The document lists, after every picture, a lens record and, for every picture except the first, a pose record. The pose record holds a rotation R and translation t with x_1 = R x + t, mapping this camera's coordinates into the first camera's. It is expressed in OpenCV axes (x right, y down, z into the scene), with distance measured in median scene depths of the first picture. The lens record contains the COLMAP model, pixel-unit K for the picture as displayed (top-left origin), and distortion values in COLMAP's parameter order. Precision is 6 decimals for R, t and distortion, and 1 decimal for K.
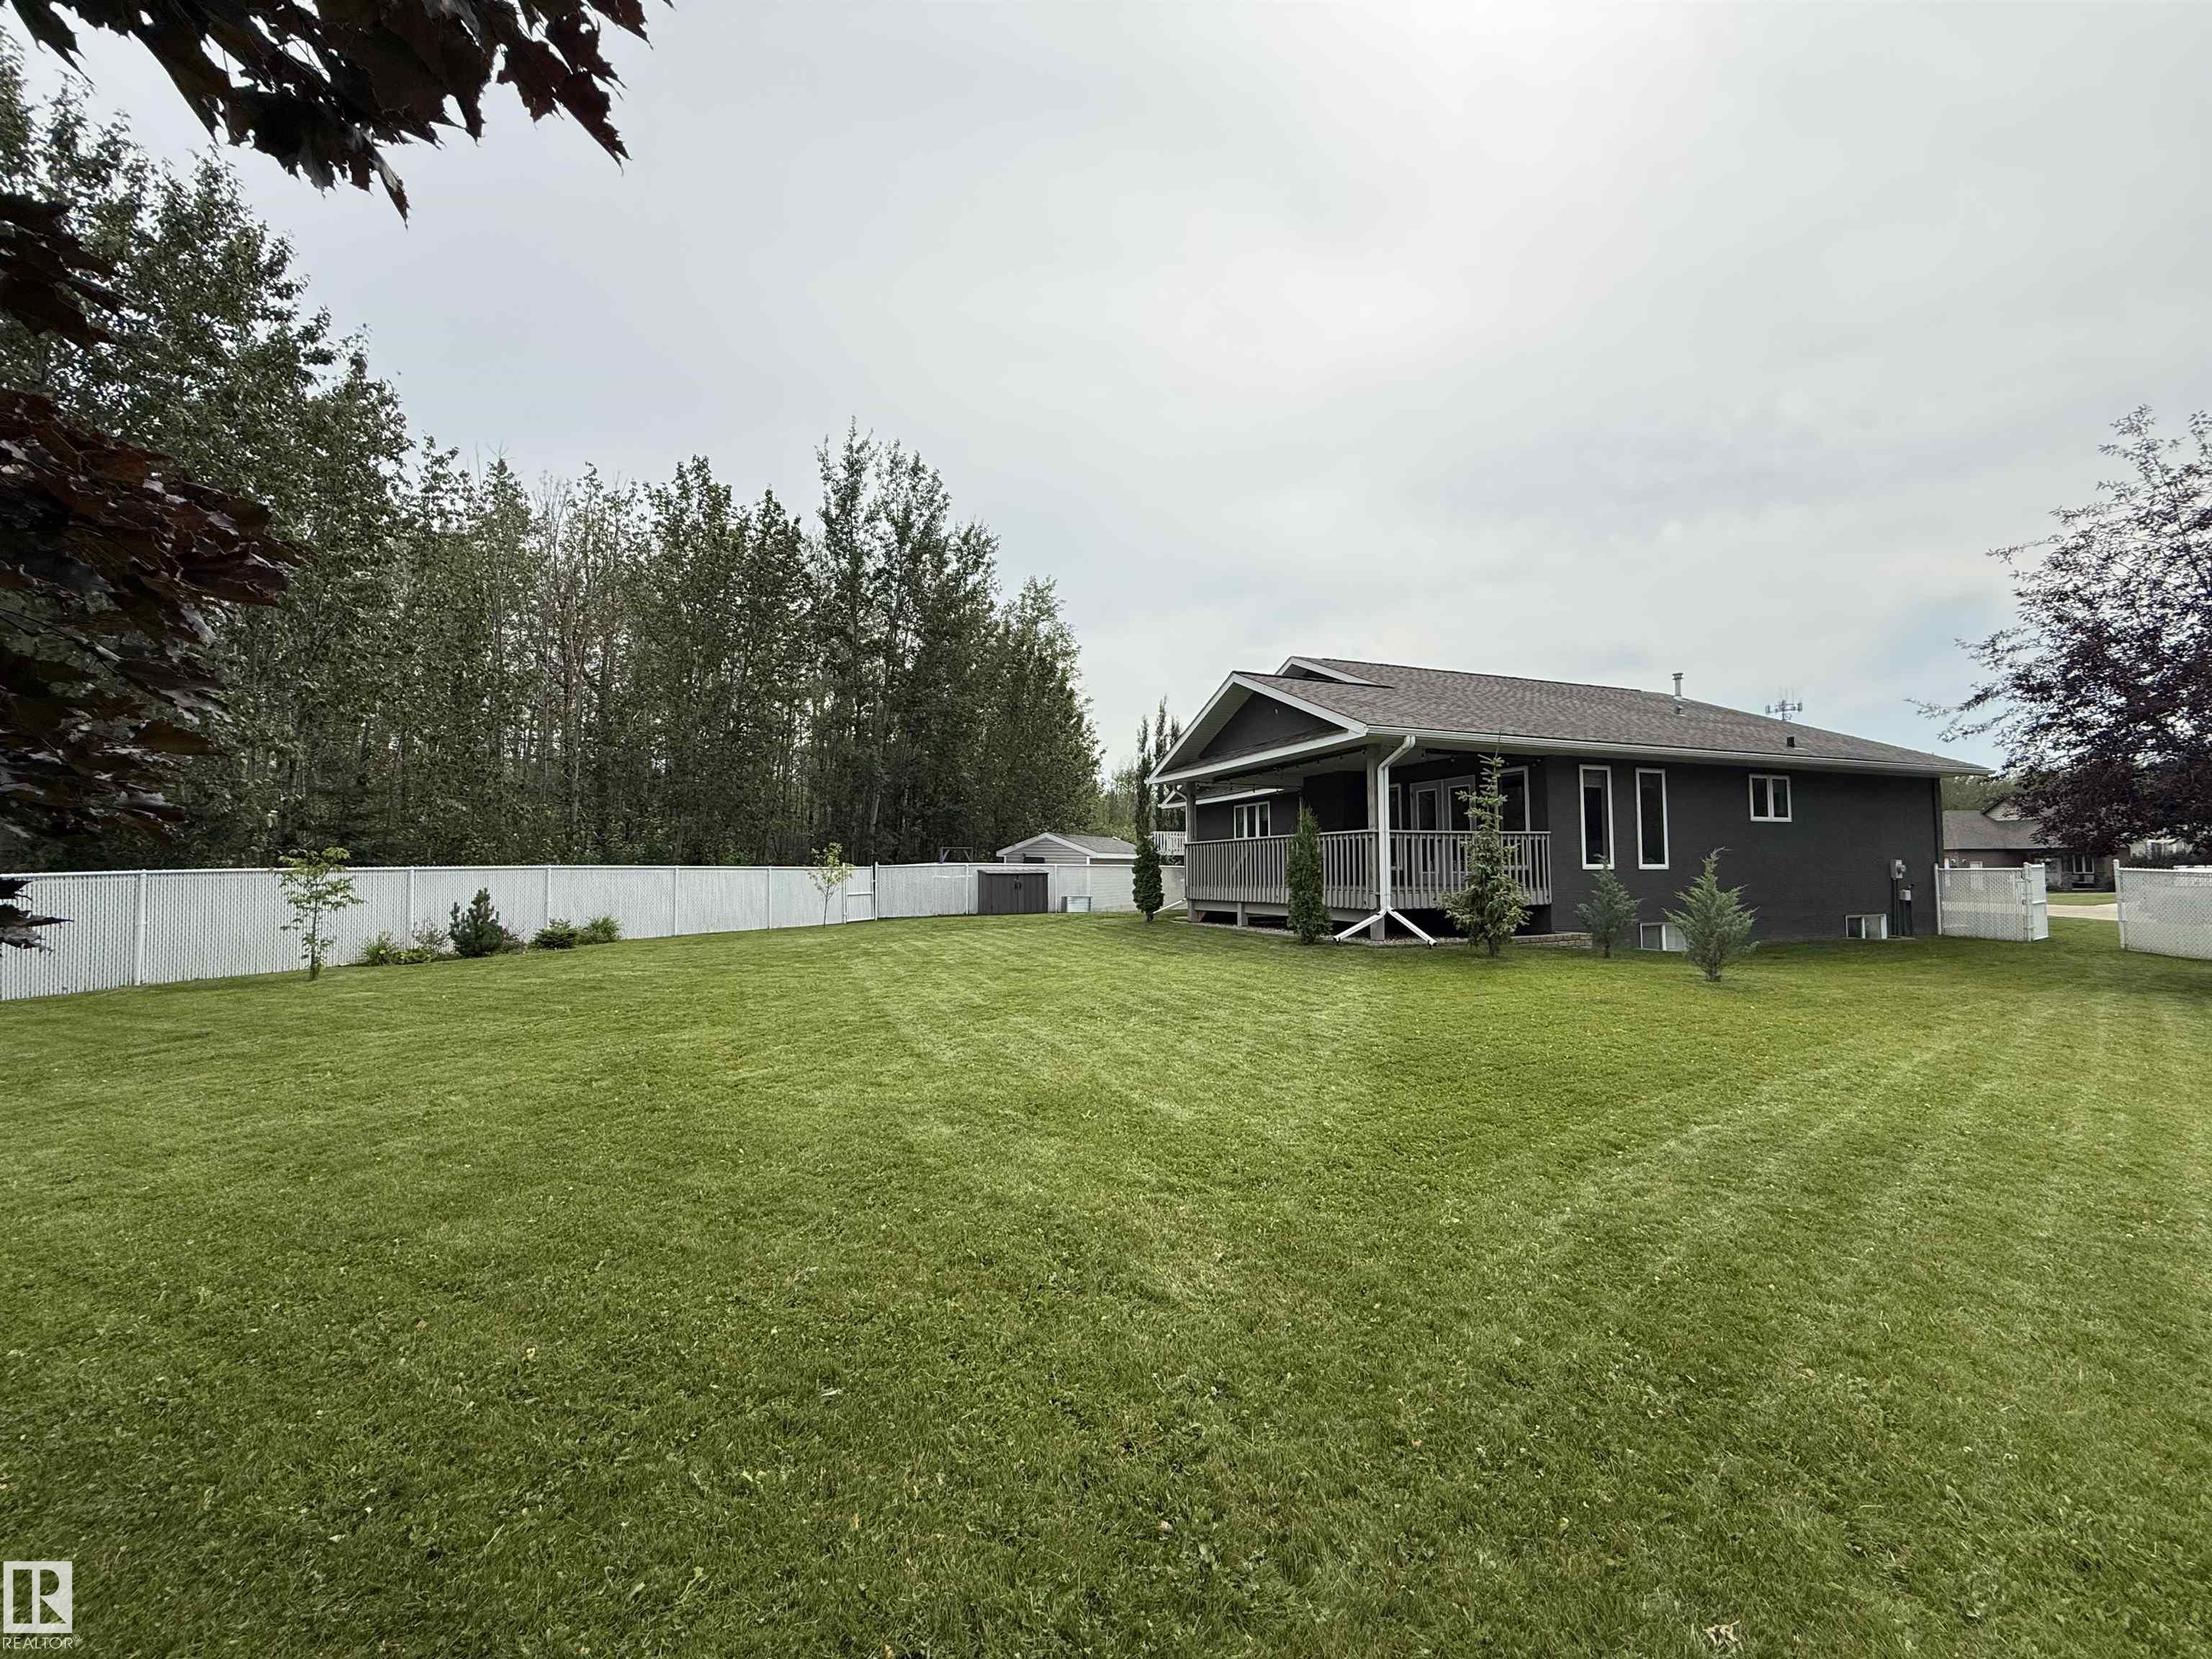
lens RADIAL K [[881.7, 0, 1105.5], [0, 881.7, 823.4], [0, 0, 1]] dist [0.001752, 0.000245]
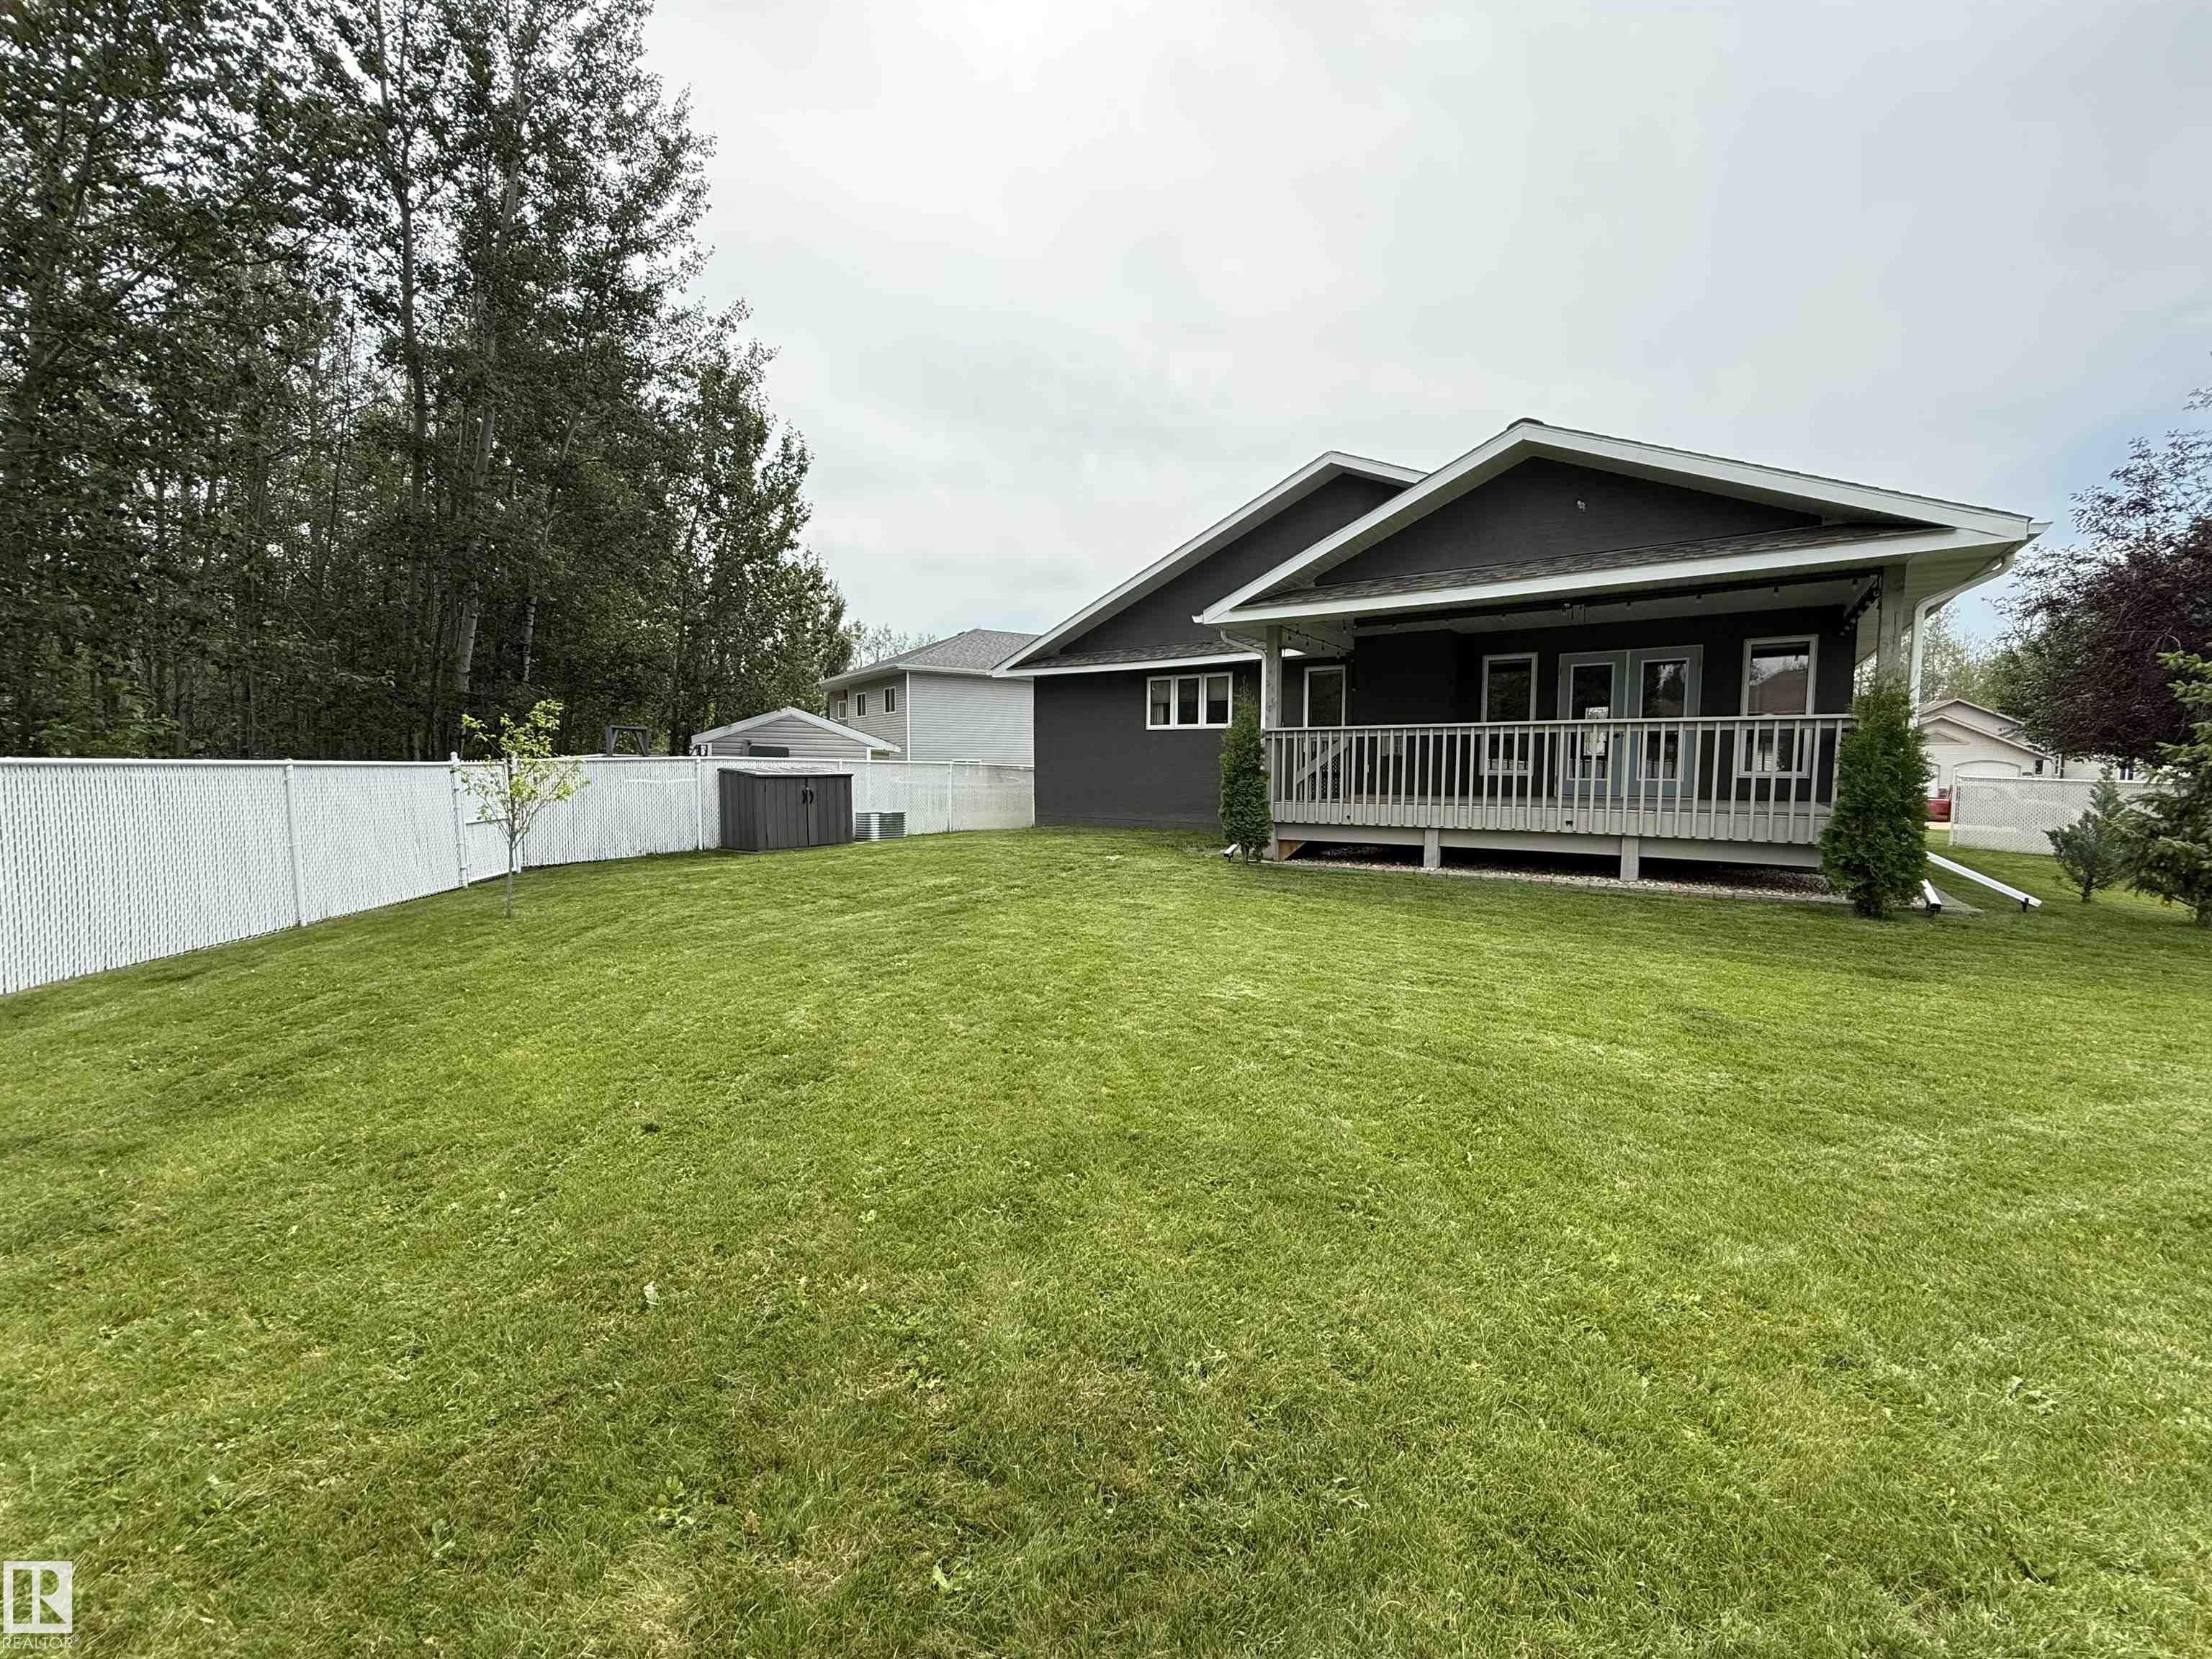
lens RADIAL K [[881.7, 0, 1098.4], [0, 881.7, 844.4], [0, 0, 1]] dist [0.001752, 0.000245]
pose [[0.826719, -0.042493, 0.561008, -0.382397], [-0.037694, 0.990720, 0.130588, 0.029232], [-0.561351, -0.129106, 0.817446, 0.635047]]
